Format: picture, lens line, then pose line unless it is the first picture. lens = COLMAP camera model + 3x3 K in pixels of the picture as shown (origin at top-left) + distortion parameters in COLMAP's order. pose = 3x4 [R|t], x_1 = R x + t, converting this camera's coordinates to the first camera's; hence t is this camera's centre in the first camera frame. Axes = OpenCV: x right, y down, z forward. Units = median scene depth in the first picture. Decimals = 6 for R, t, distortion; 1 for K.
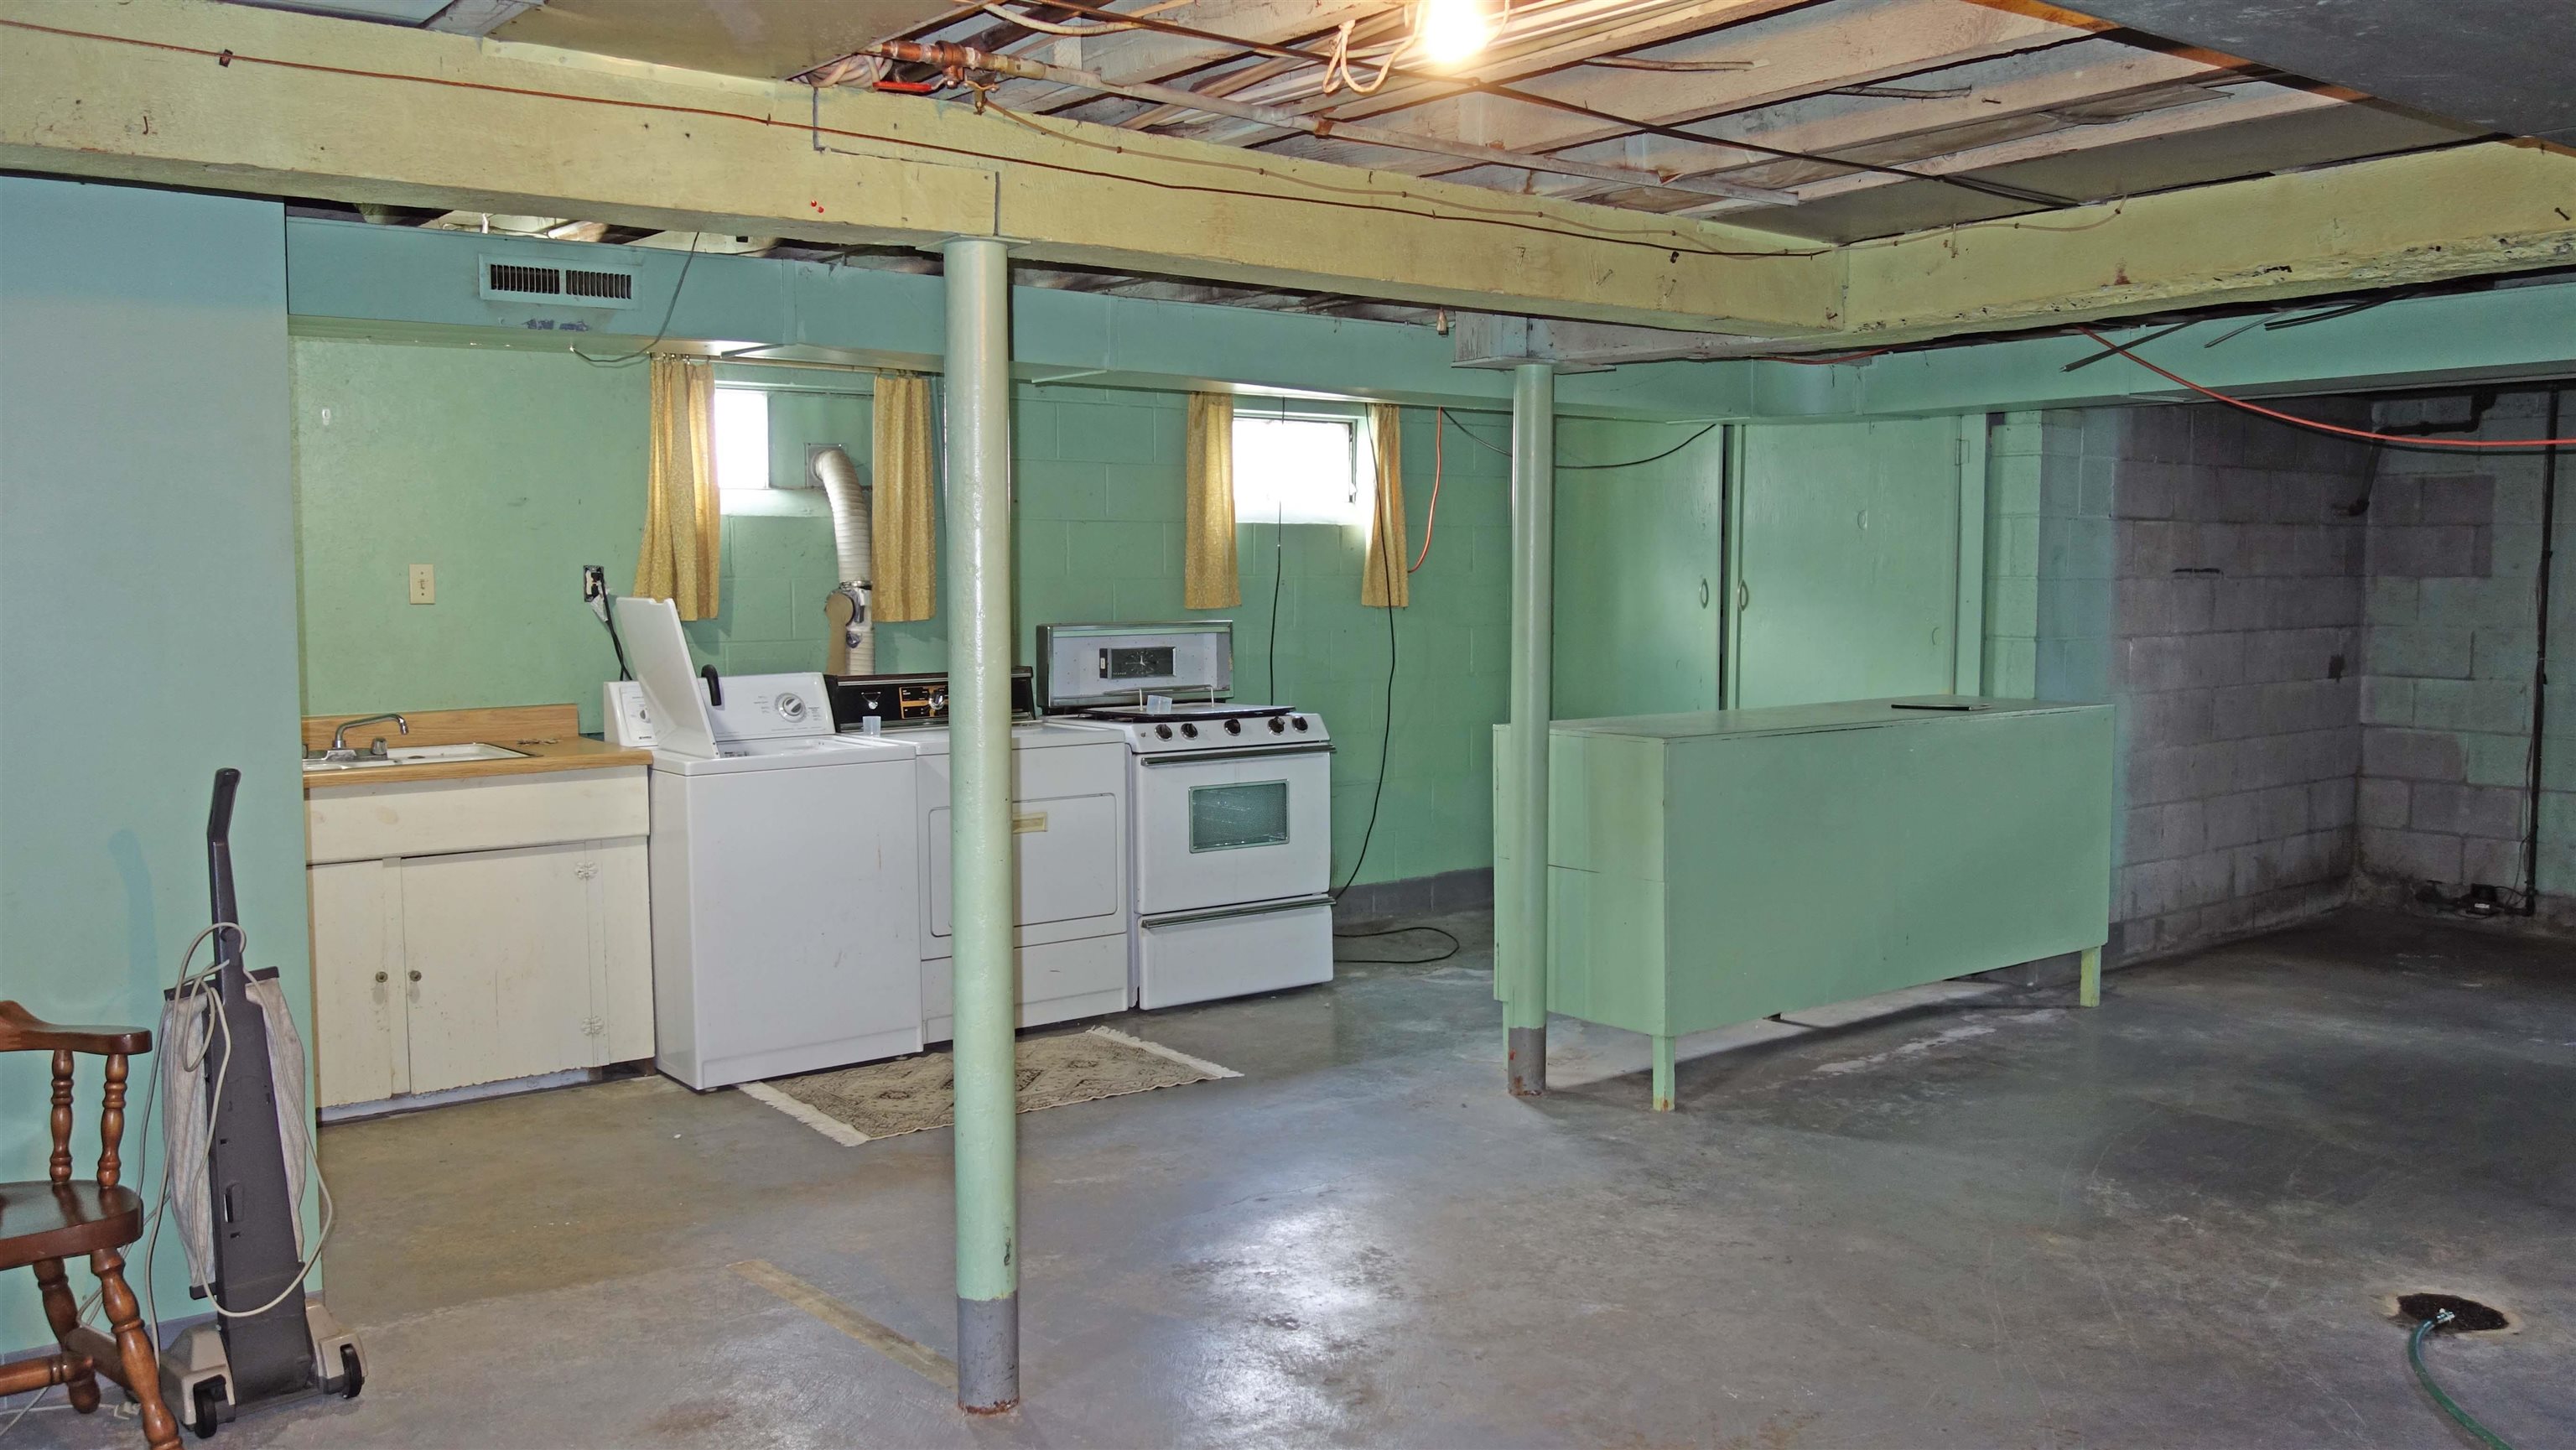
lens RADIAL K [[2051.9, 0, 1289.4], [0, 2051.9, 721.3], [0, 0, 1]] dist [-0.012653, -0.017733]
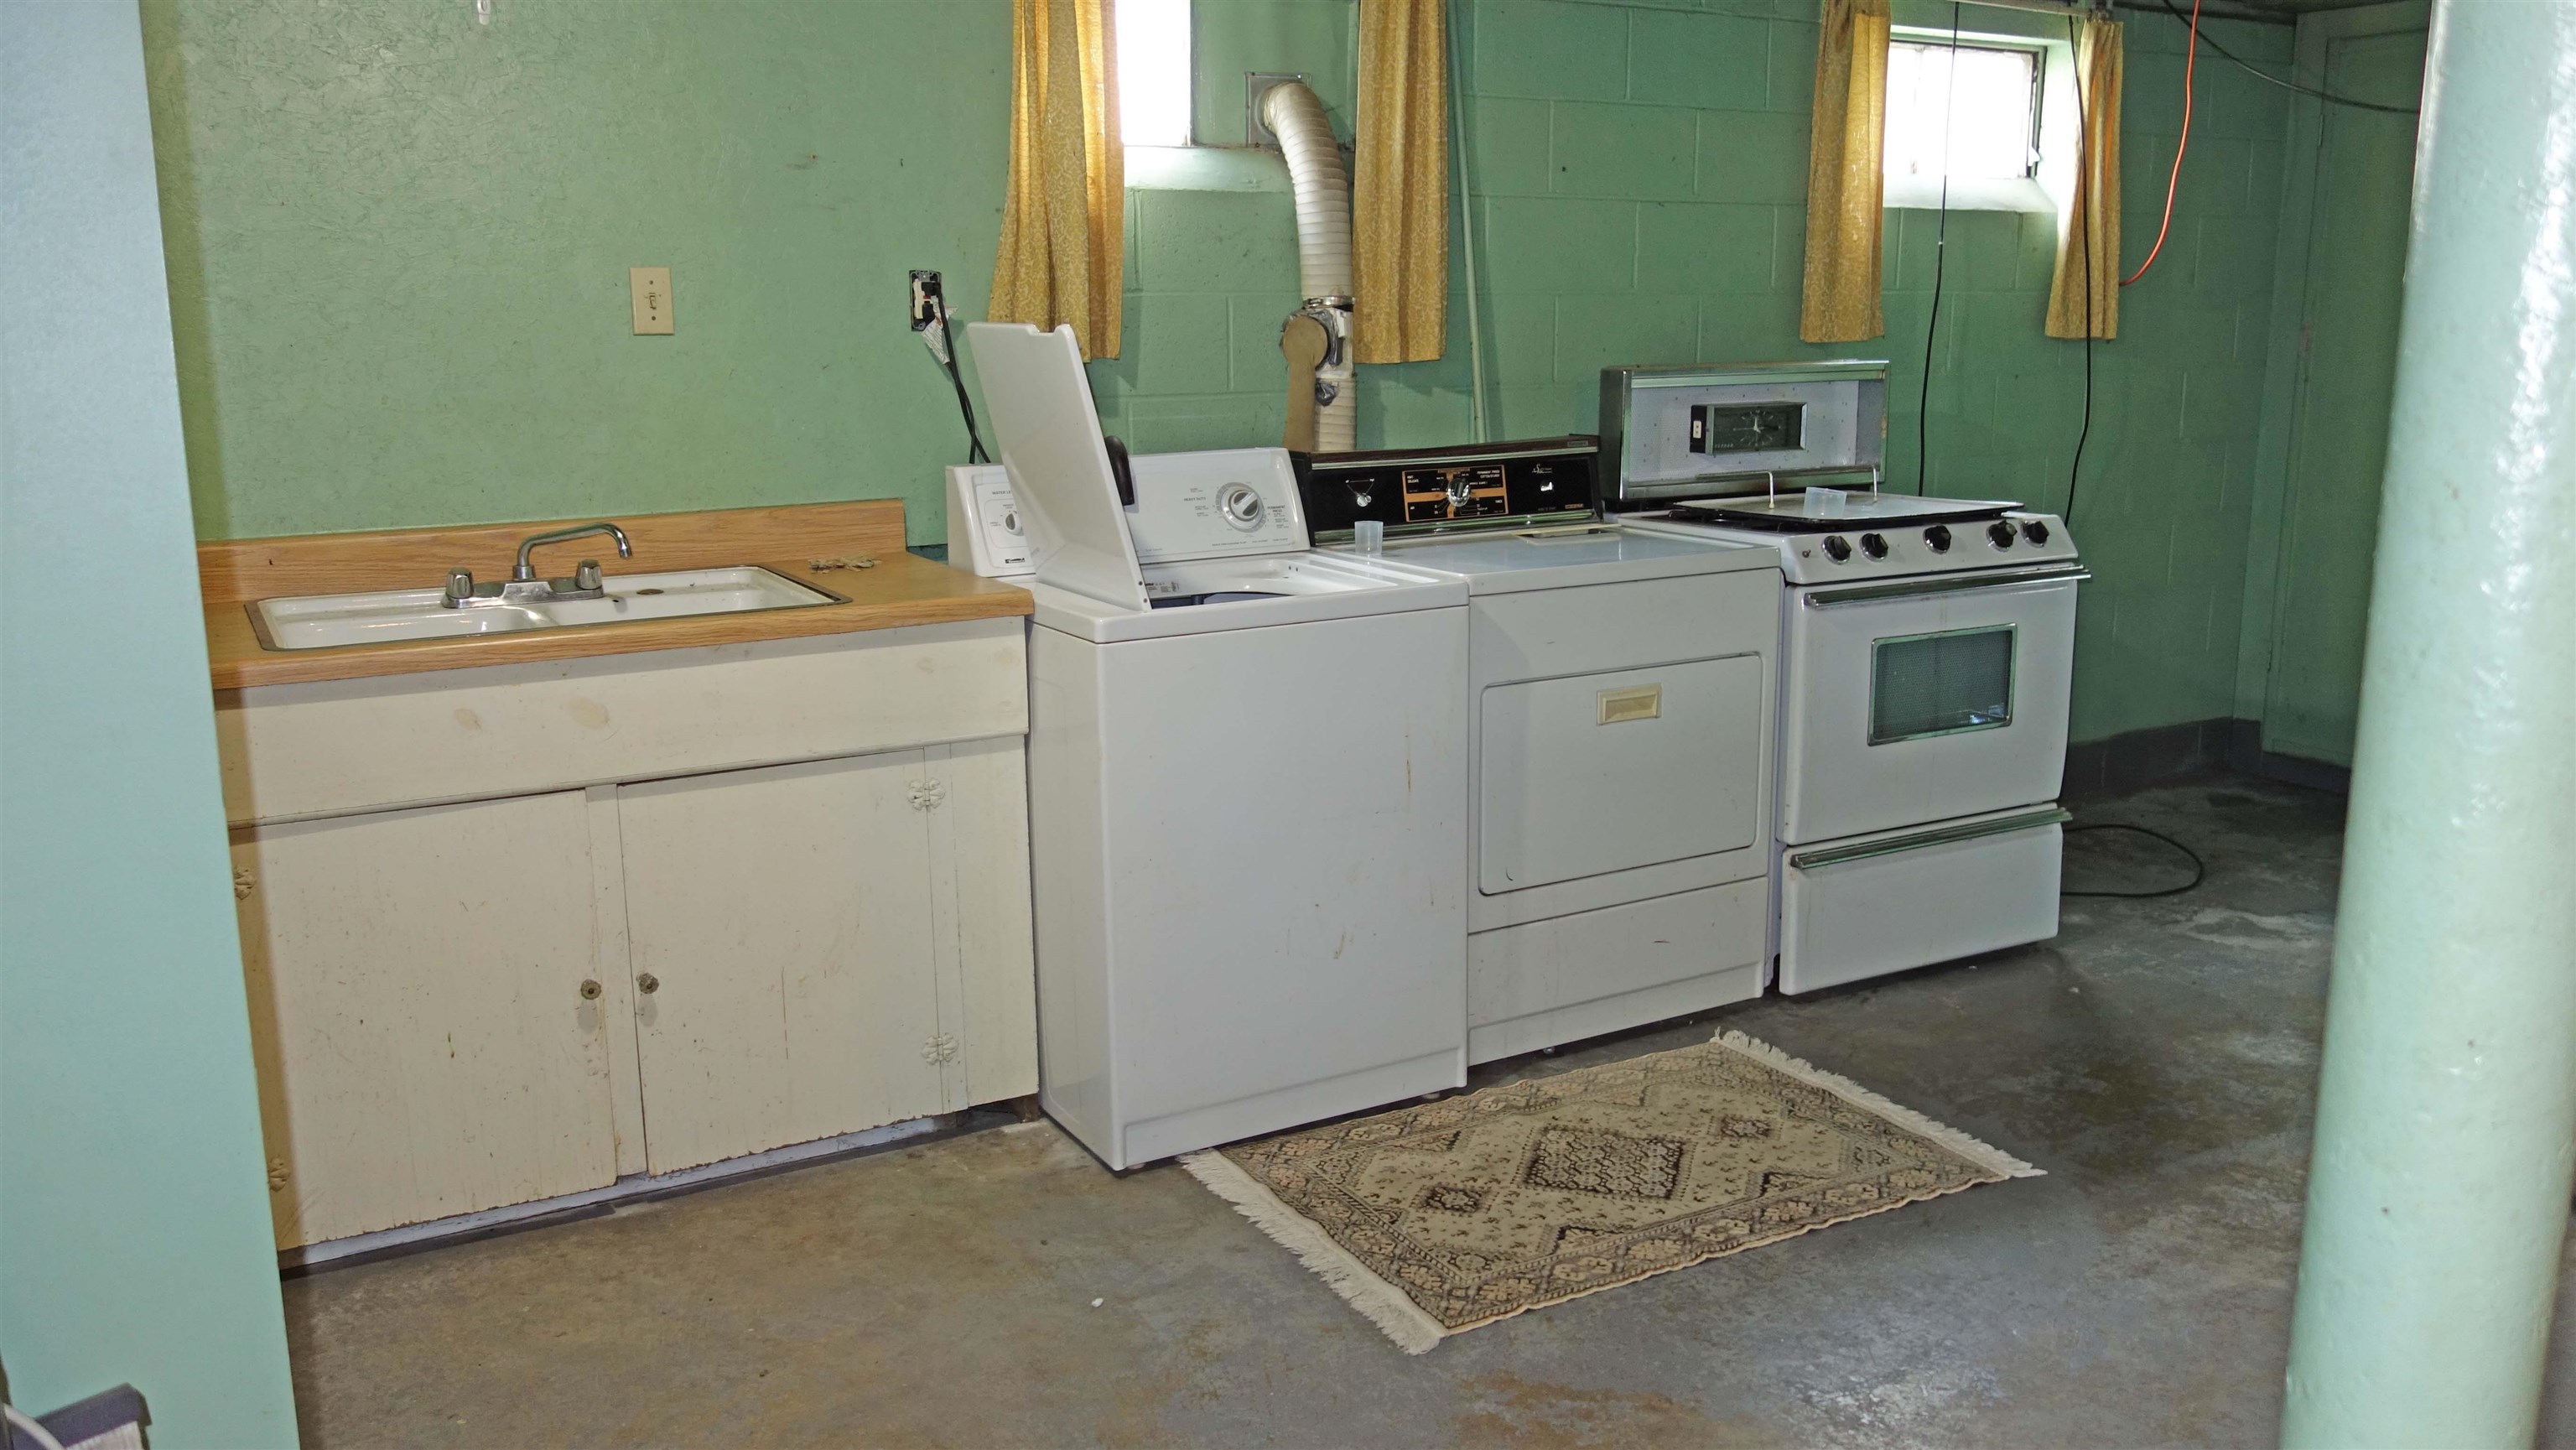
lens RADIAL K [[2051.9, 0, 1290.6], [0, 2051.9, 726.5], [0, 0, 1]] dist [-0.012653, -0.017733]
pose [[0.990215, 0.024860, -0.137316, -0.141536], [-0.006735, 0.991371, 0.130911, -0.021630], [0.139386, -0.128705, 0.981838, 0.389619]]
